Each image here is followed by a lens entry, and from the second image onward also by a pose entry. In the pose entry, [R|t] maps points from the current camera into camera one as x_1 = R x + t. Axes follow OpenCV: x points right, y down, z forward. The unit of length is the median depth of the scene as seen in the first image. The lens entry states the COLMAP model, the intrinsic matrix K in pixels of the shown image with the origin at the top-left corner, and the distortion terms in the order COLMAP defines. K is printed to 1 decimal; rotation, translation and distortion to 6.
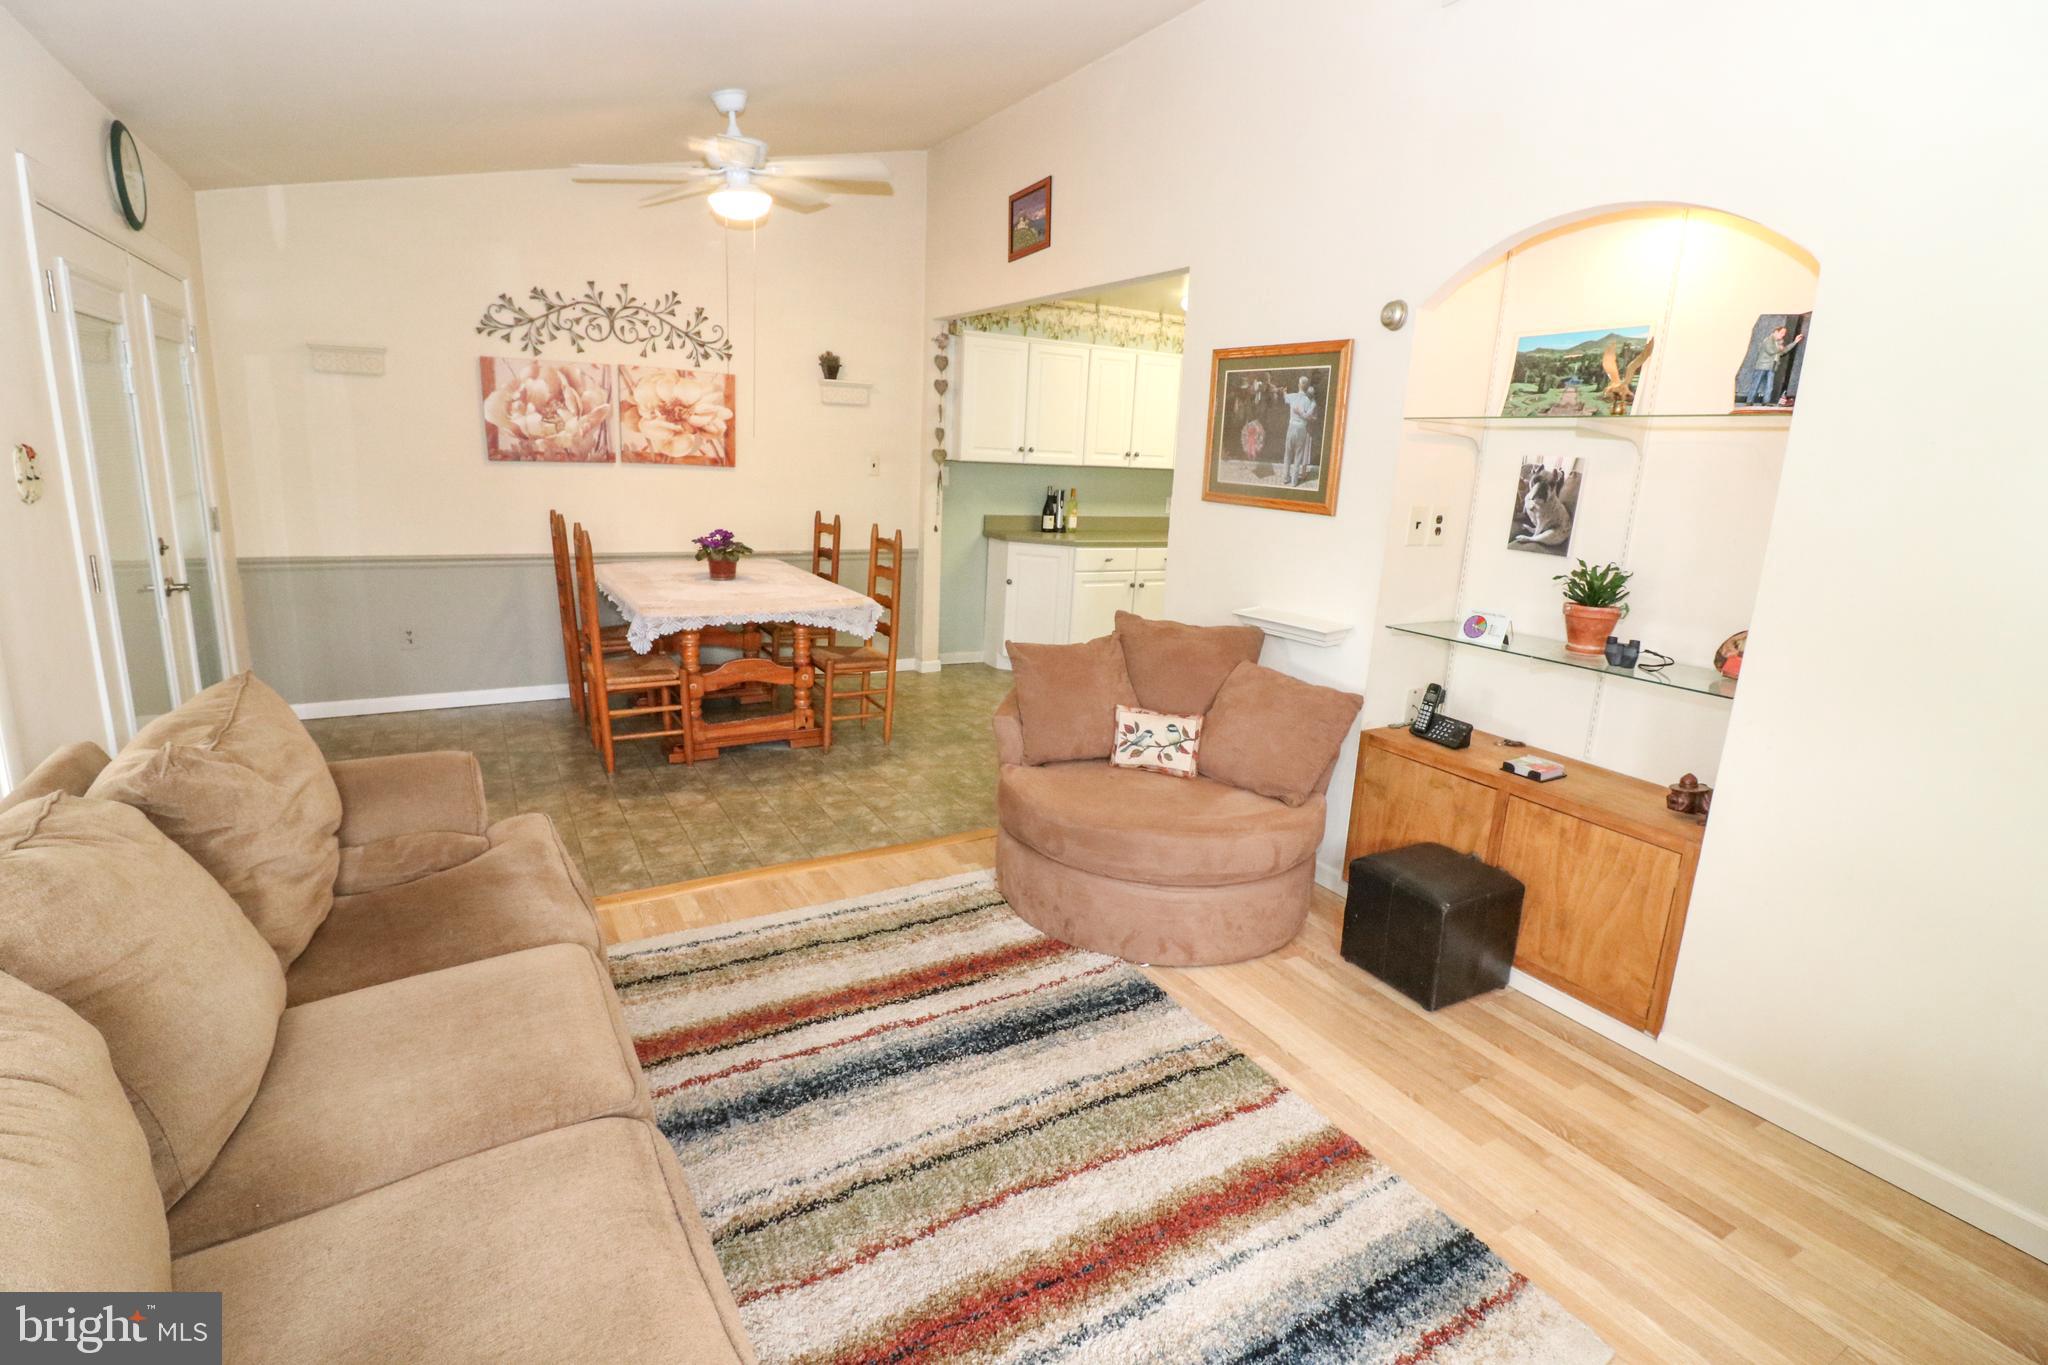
lens RADIAL K [[951.2, 0, 1023.2], [0, 951.2, 670.2], [0, 0, 1]] dist [-0.012930, -0.003556]
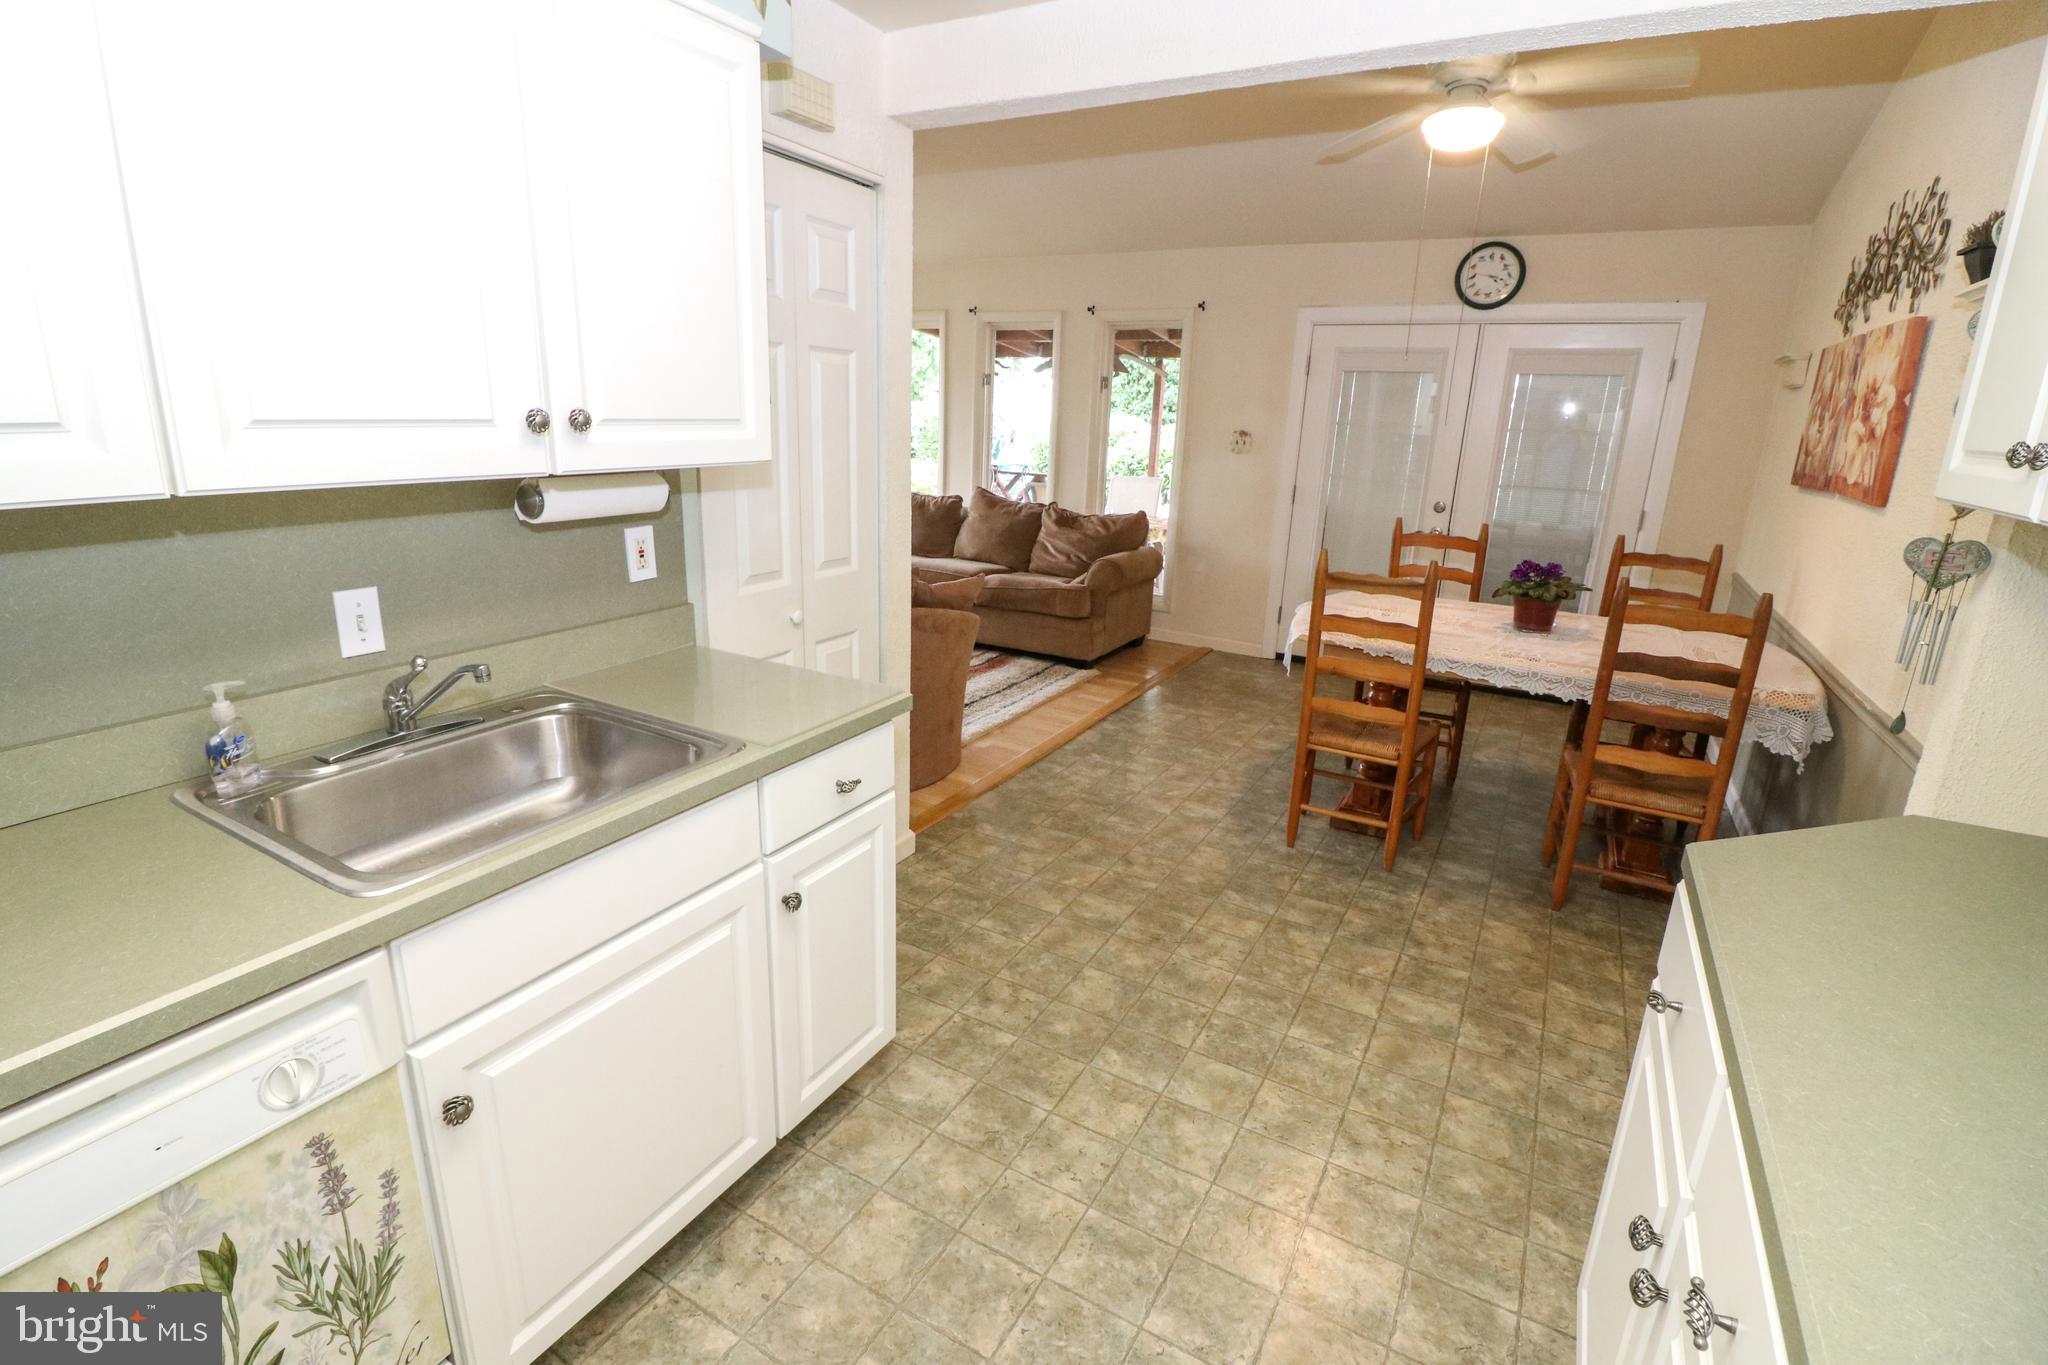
lens RADIAL K [[951.2, 0, 1000.3], [0, 951.2, 671.2], [0, 0, 1]] dist [-0.012930, -0.003556]
pose [[-0.870791, 0.059594, -0.488029, 0.368611], [-0.178555, 0.886520, 0.426850, -0.290641], [0.458085, 0.458837, -0.761332, 1.324663]]
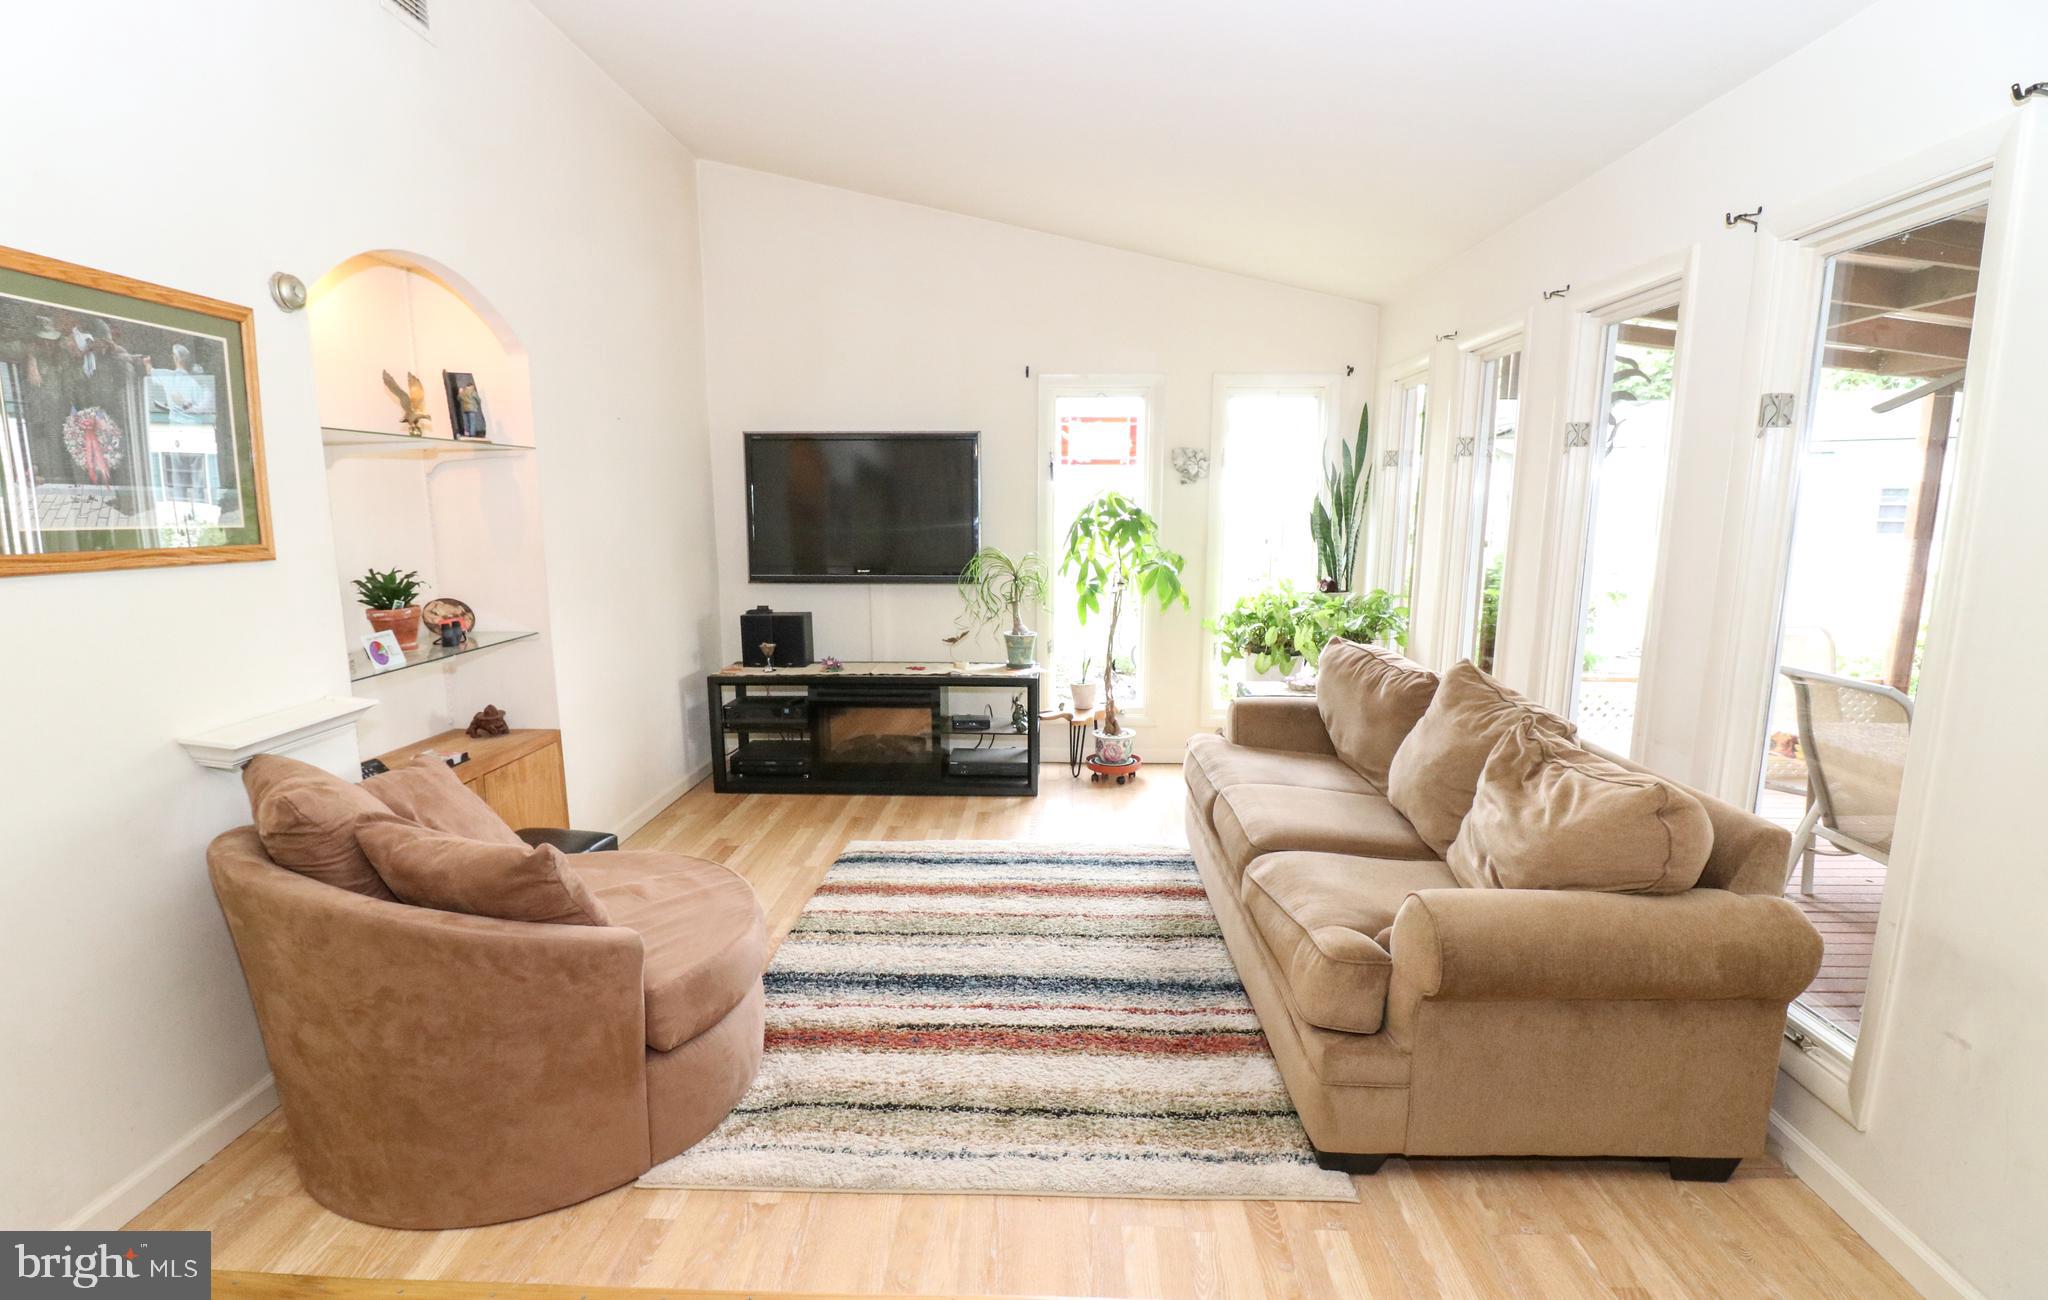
lens RADIAL K [[971.3, 0, 1039.1], [0, 971.3, 667.5], [0, 0, 1]] dist [-0.028390, -0.000458]
pose [[-0.848166, -0.135653, 0.512068, -0.339523], [0.076372, 0.925243, 0.371608, -0.200205], [-0.524197, 0.354292, -0.774400, 0.833444]]
